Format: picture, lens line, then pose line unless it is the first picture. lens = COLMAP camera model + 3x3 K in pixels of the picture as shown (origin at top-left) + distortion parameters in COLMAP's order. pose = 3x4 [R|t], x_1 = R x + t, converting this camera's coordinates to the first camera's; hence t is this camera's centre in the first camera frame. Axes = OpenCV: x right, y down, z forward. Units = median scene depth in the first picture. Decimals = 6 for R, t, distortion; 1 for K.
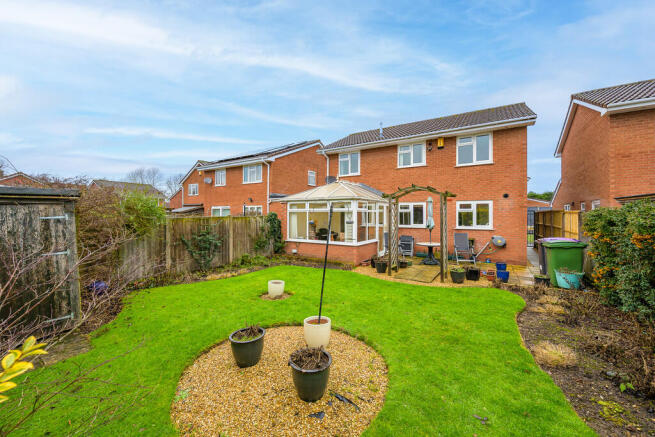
lens RADIAL K [[257.2, 0, 327.5], [0, 257.2, 218.5], [0, 0, 1]] dist [-0.001213, -0.000222]
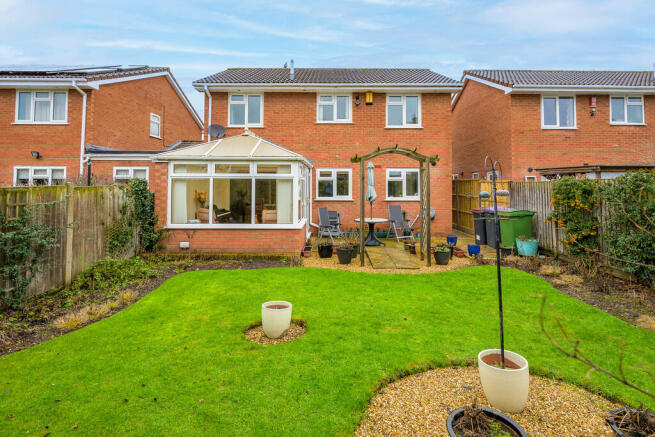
lens RADIAL K [[331.1, 0, 327.6], [0, 331.1, 175.3], [0, 0, 1]] dist [-0.000796, -0.000189]
pose [[0.846581, 0.016425, 0.532007, -0.248214], [0.005090, 0.999228, -0.038951, -0.001257], [-0.532236, 0.035683, 0.845844, 0.170645]]
